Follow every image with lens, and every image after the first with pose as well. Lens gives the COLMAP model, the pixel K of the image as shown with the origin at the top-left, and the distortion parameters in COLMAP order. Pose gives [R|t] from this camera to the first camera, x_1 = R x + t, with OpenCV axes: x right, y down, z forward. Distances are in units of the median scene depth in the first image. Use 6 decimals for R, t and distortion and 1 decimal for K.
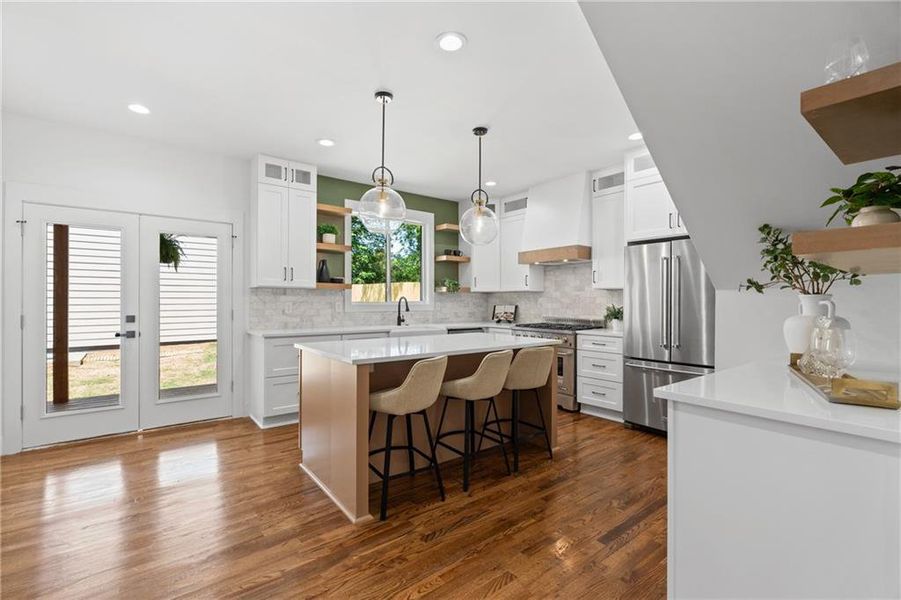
lens RADIAL K [[402.7, 0, 443.0], [0, 402.7, 299.2], [0, 0, 1]] dist [-0.004859, 0.001746]
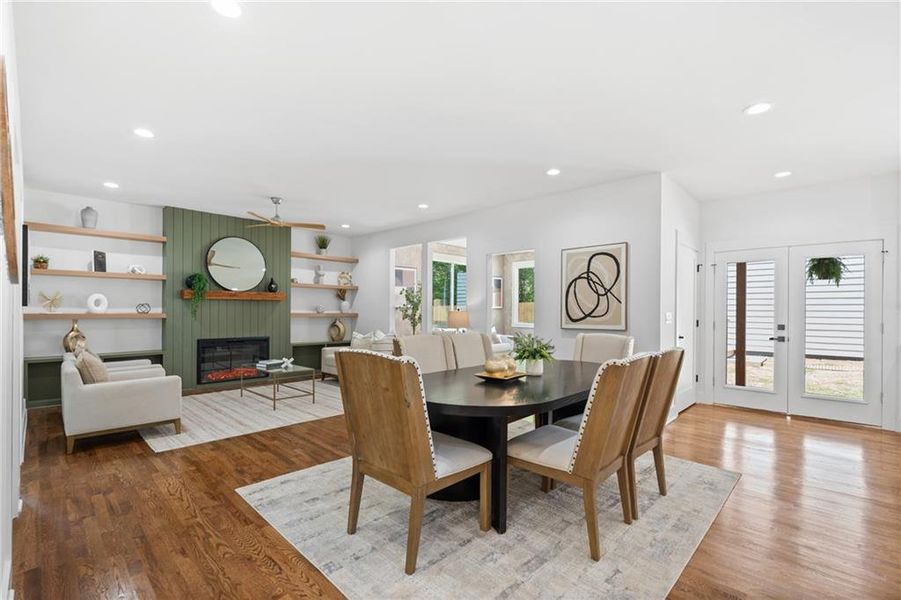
lens RADIAL K [[402.7, 0, 447.7], [0, 402.7, 309.6], [0, 0, 1]] dist [-0.004859, 0.001746]
pose [[0.151305, -0.003071, -0.988482, 0.297639], [-0.003718, 0.999986, -0.003676, -0.000322], [0.988480, 0.004232, 0.151291, -0.235166]]
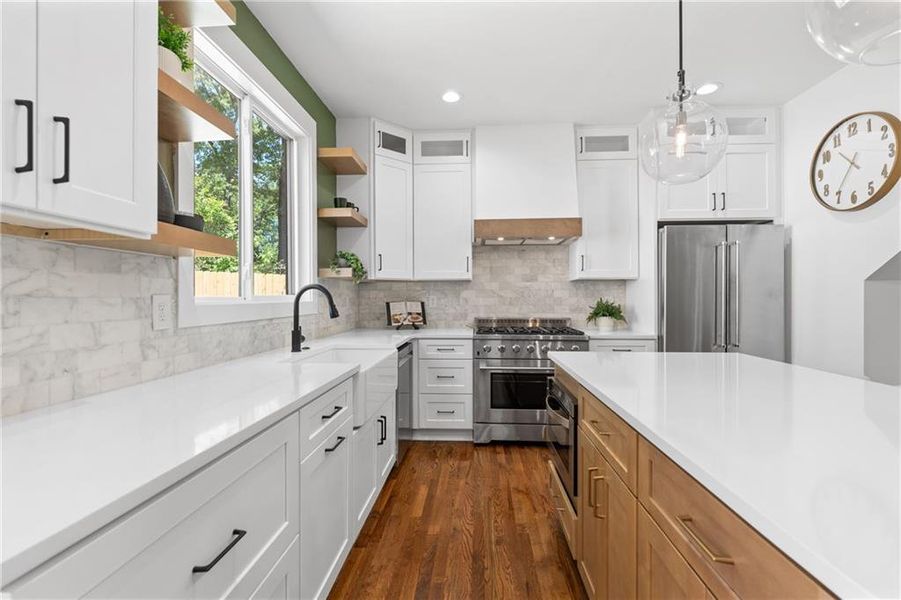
lens RADIAL K [[402.7, 0, 449.0], [0, 402.7, 295.5], [0, 0, 1]] dist [-0.004859, 0.001746]
pose [[0.661334, 0.000597, 0.750091, -0.369318], [-0.000326, 1.000000, -0.000508, 0.006970], [-0.750091, 0.000092, 0.661334, 0.681874]]
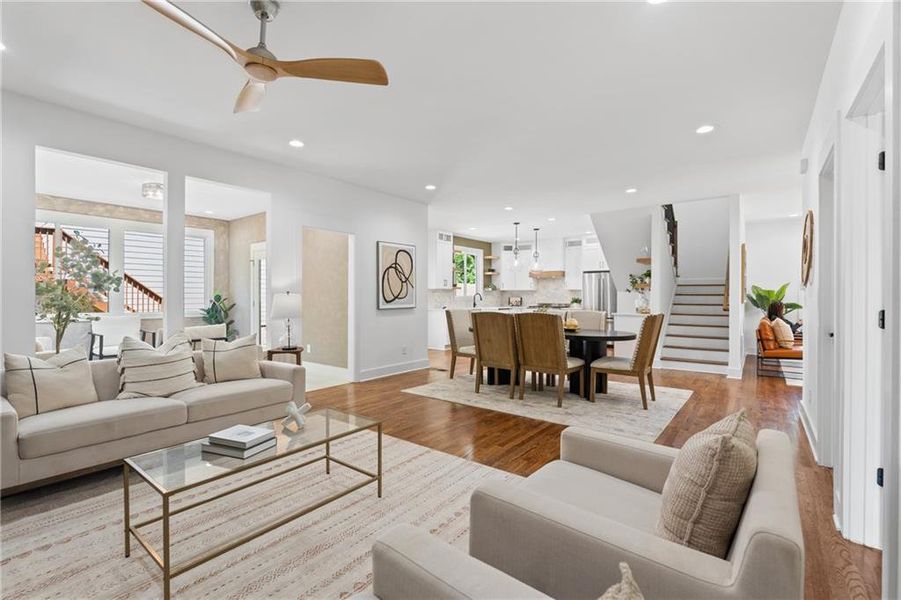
lens RADIAL K [[402.7, 0, 440.8], [0, 402.7, 294.8], [0, 0, 1]] dist [-0.004859, 0.001746]
pose [[0.970695, 0.000291, 0.240314, -0.868506], [-0.000983, 0.999996, 0.002759, -0.003033], [-0.240312, -0.002914, 0.970691, -1.054583]]
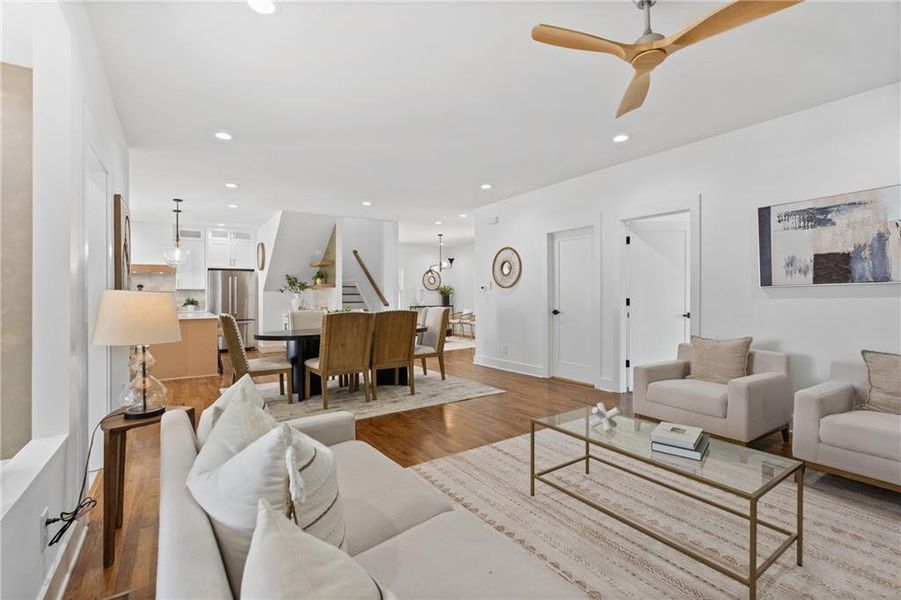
lens RADIAL K [[402.7, 0, 450.1], [0, 402.7, 297.8], [0, 0, 1]] dist [-0.004859, 0.001746]
pose [[0.056030, -0.007389, 0.998402, -1.411394], [0.002363, 0.999971, 0.007268, 0.003540], [-0.998426, 0.001952, 0.056046, -0.360040]]
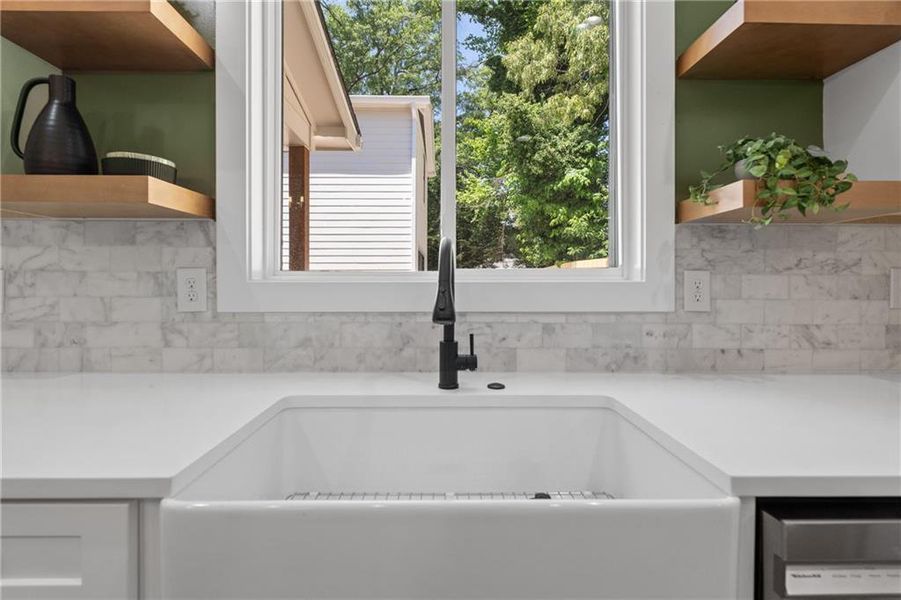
lens RADIAL K [[402.7, 0, 450.3], [0, 402.7, 281.5], [0, 0, 1]] dist [-0.004859, 0.001746]
pose [[0.803548, 0.001667, -0.595238, 0.011198], [0.003003, 0.999972, 0.006854, 0.013676], [0.595232, -0.007295, 0.803521, 0.963833]]
